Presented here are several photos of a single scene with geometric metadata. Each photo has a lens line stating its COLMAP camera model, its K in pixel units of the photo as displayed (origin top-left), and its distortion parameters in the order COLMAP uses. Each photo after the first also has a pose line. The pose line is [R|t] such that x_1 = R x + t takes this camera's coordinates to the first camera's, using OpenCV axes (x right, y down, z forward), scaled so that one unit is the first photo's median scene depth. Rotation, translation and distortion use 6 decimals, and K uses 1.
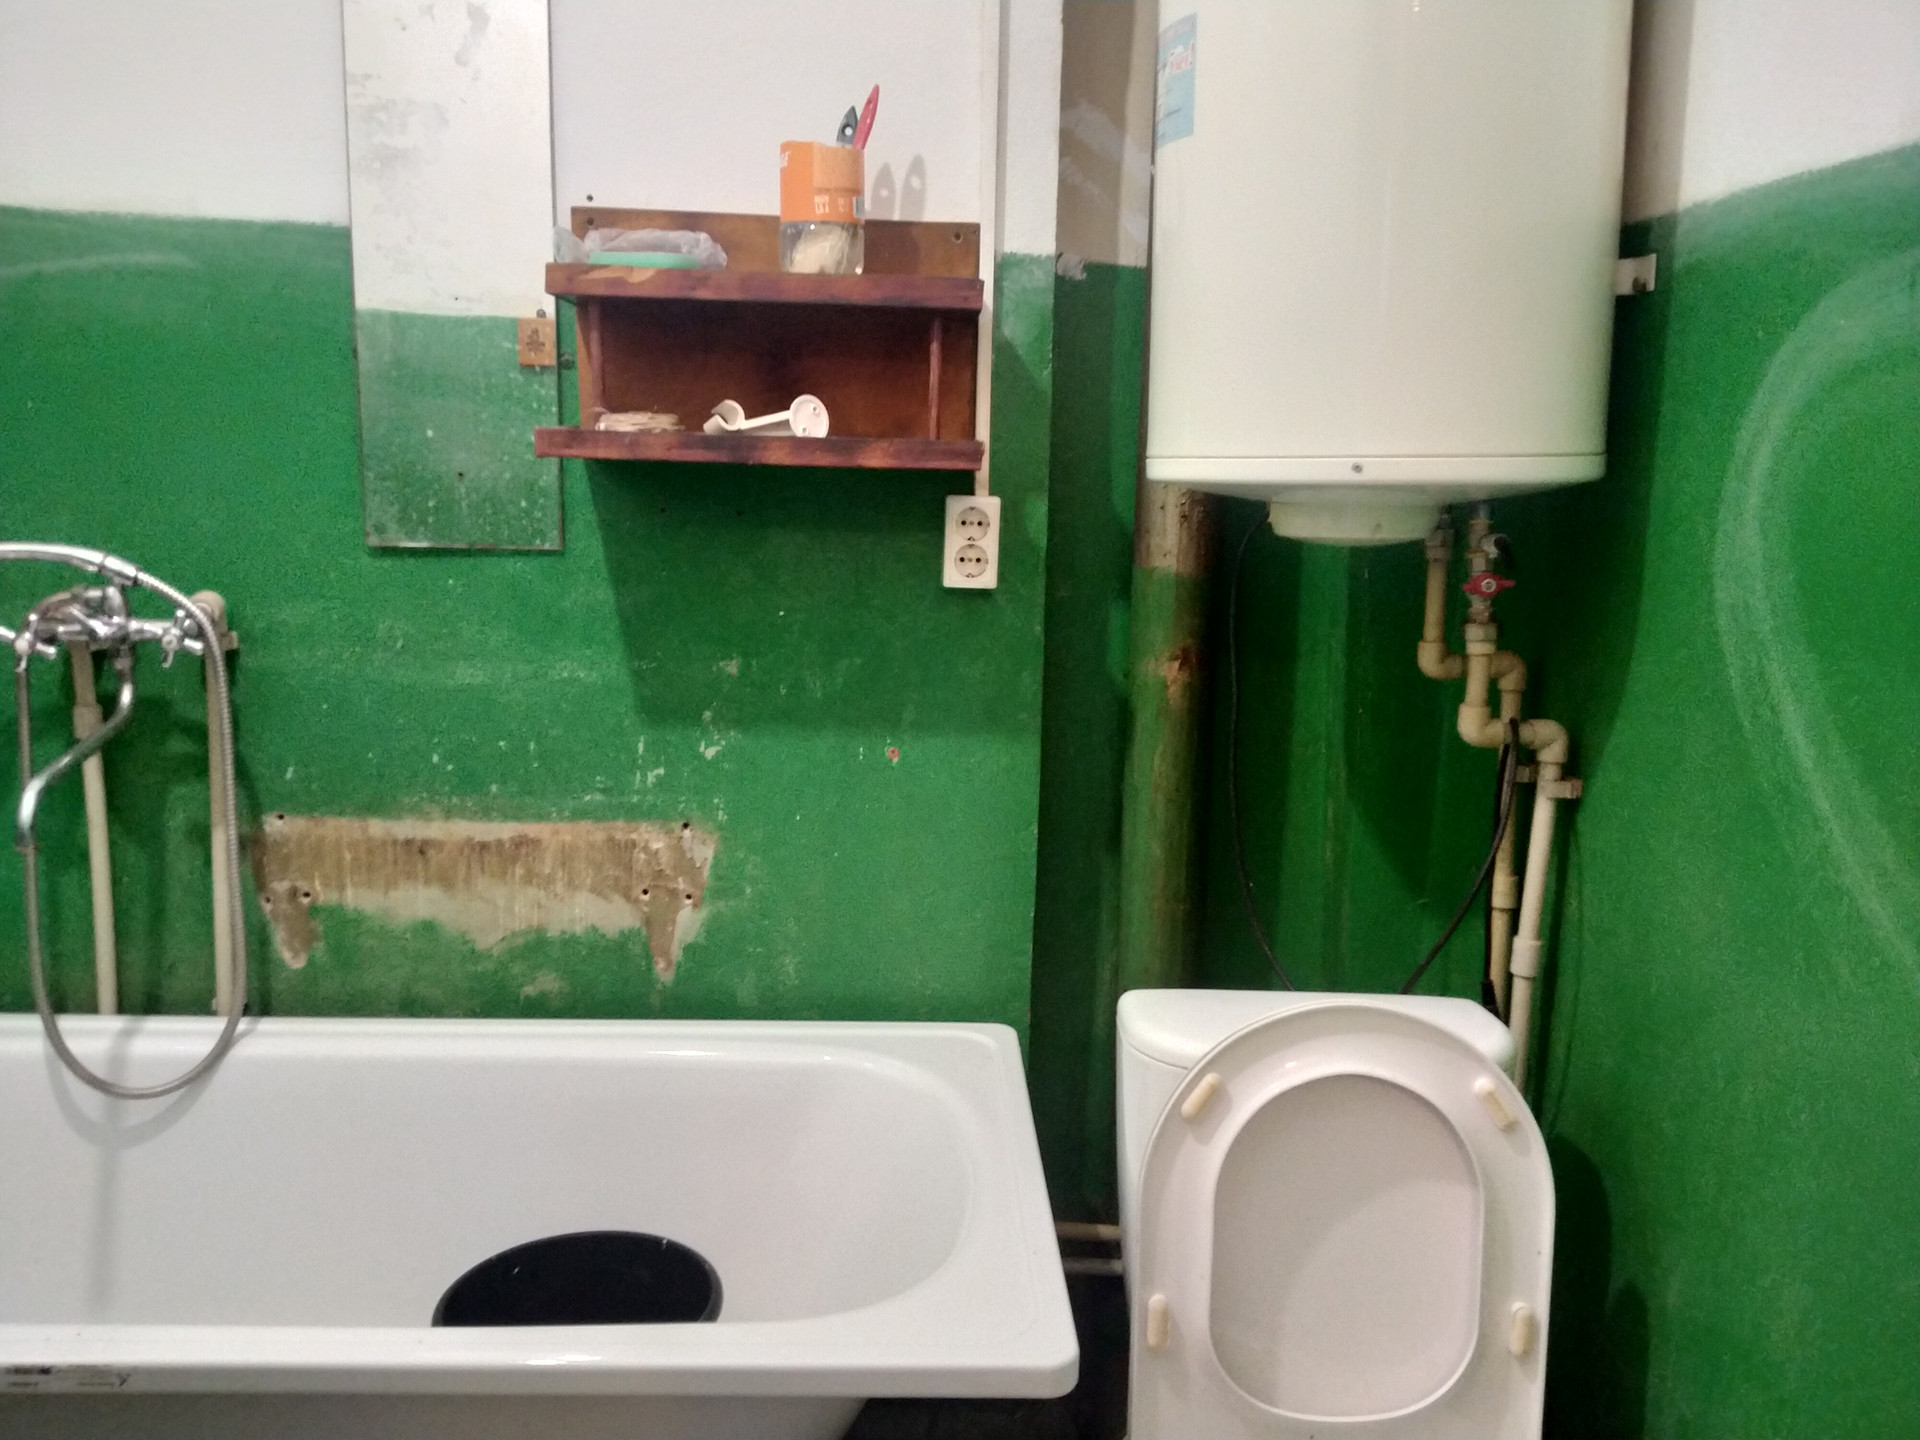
lens RADIAL K [[1500.3, 0, 960.0], [0, 1500.3, 720.0], [0, 0, 1]] dist [0.103938, -0.235349]
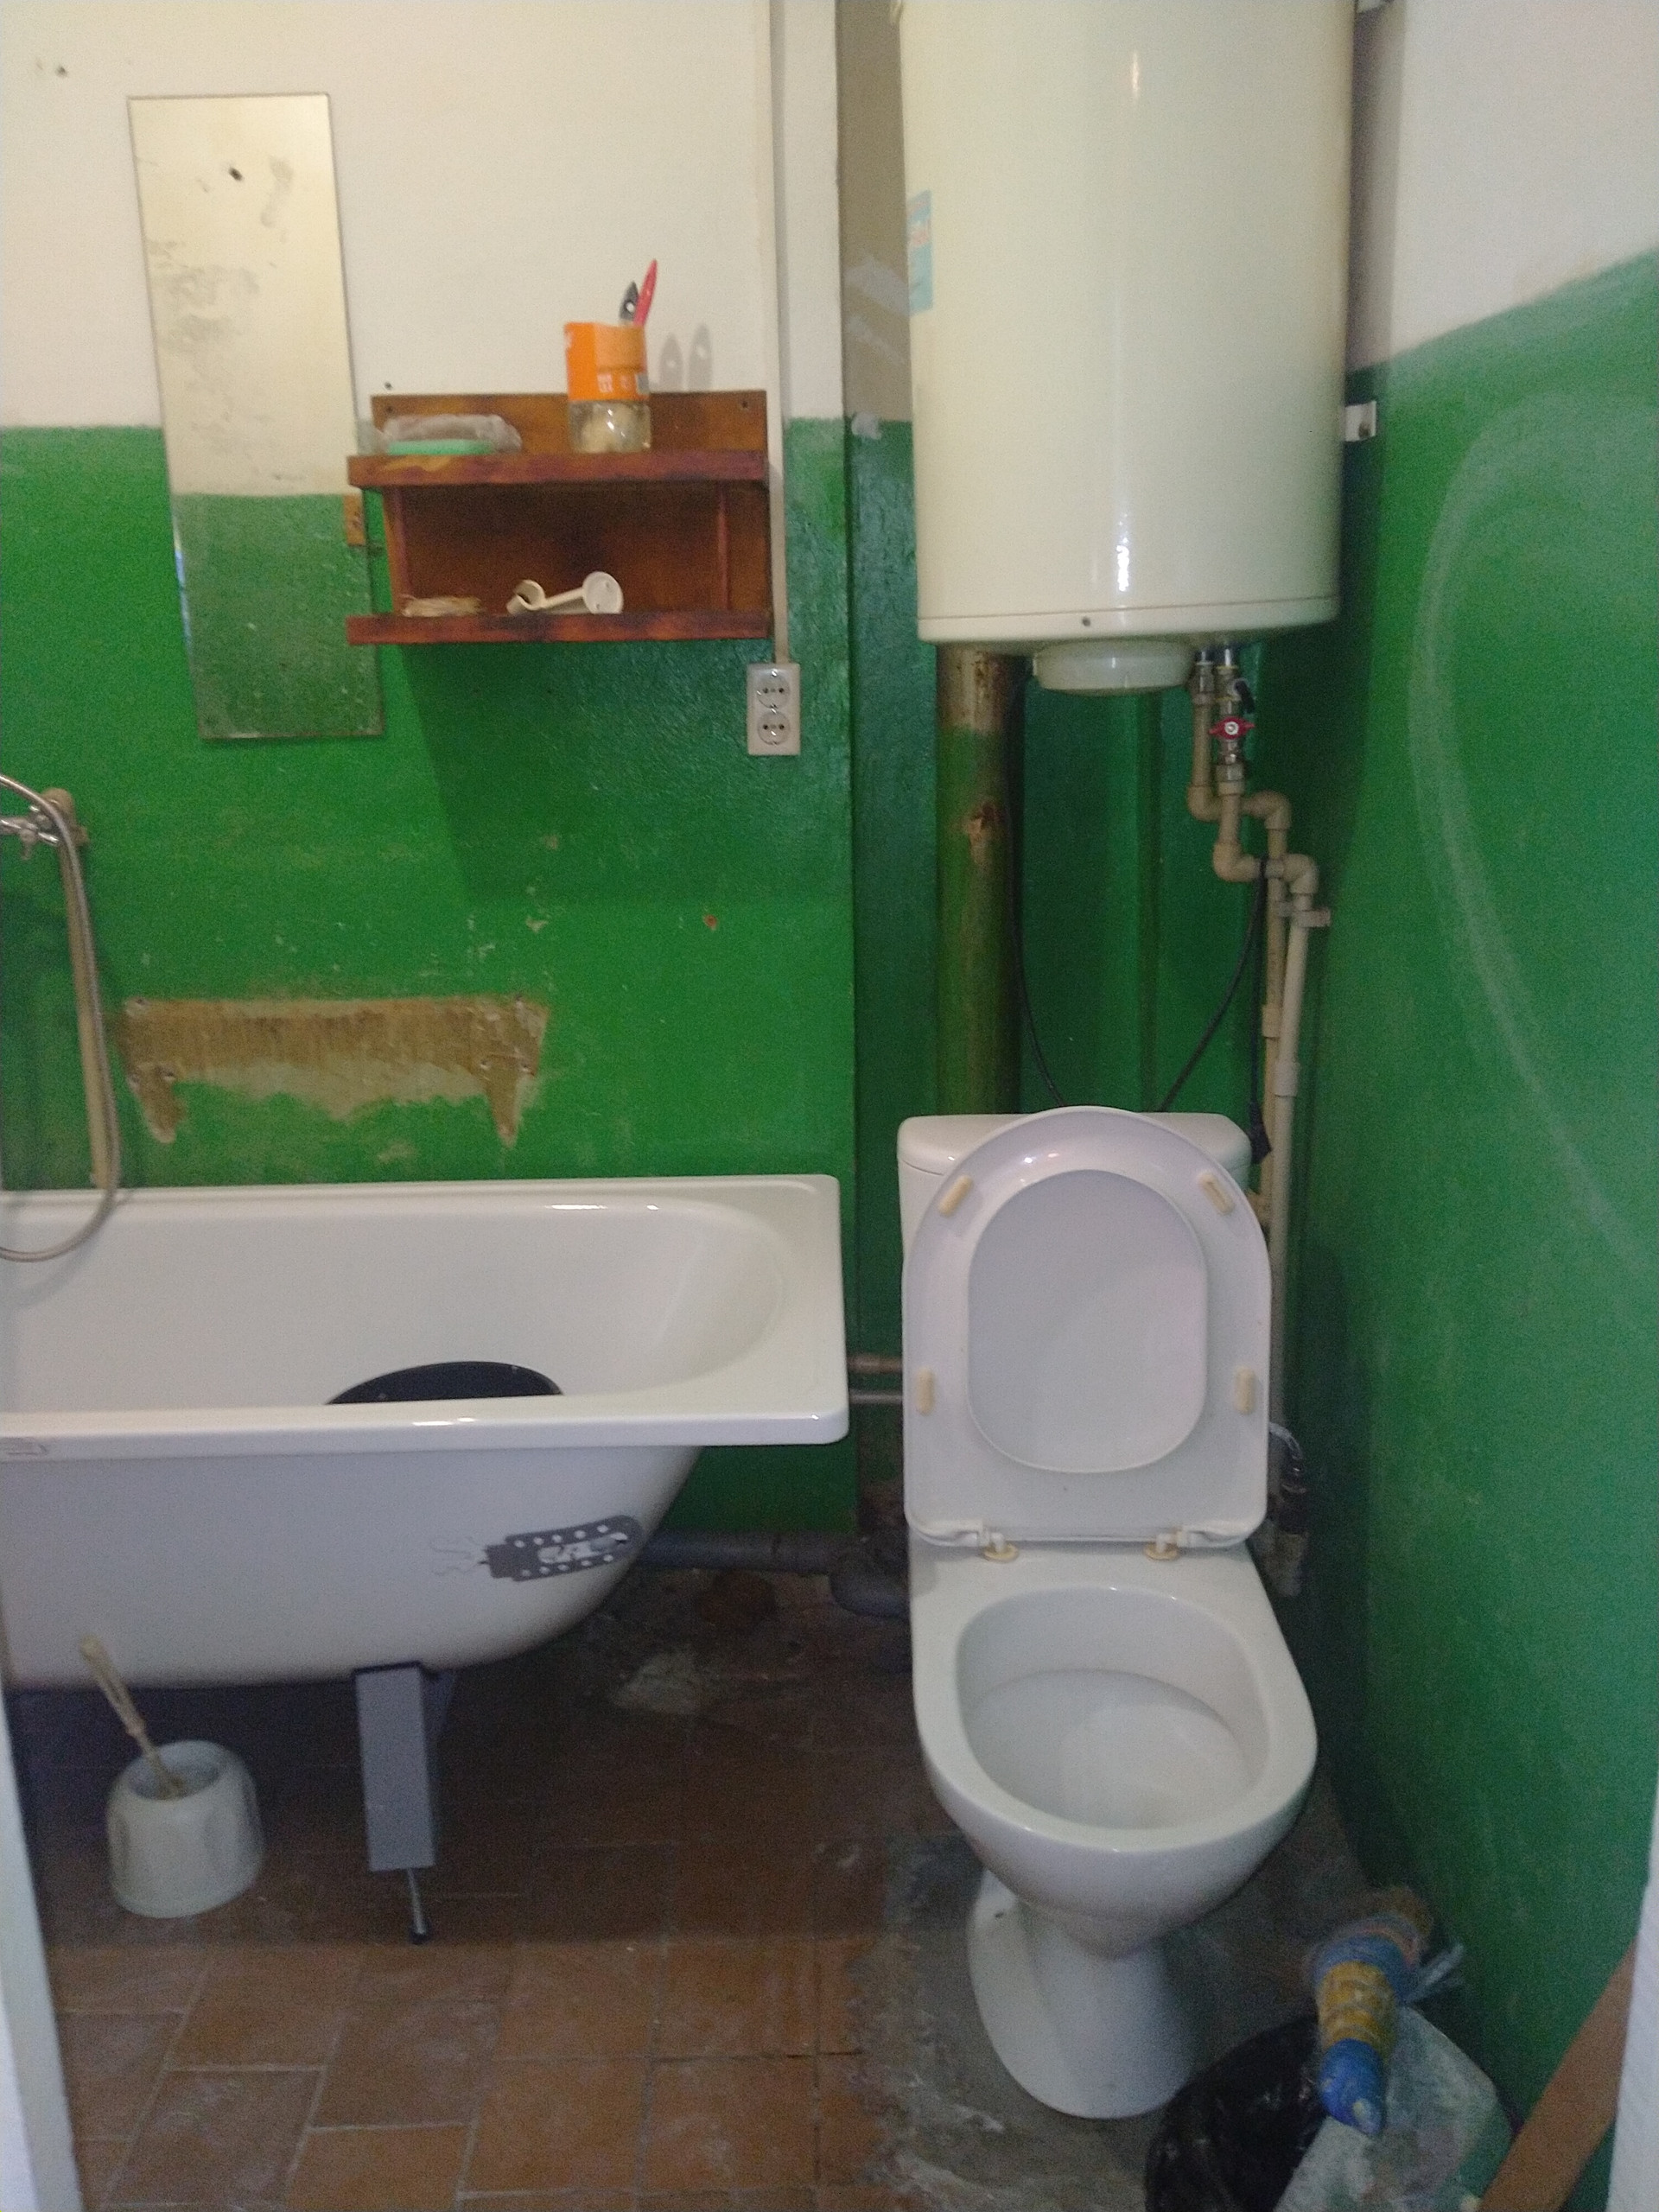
lens RADIAL K [[1753.3, 0, 829.5], [0, 1753.3, 1106.0], [0, 0, 1]] dist [0.085395, -0.207408]
pose [[0.998254, -0.033952, -0.048326, 0.096841], [0.038497, 0.994592, 0.096456, 0.038007], [0.044790, -0.098148, 0.994163, -0.229372]]
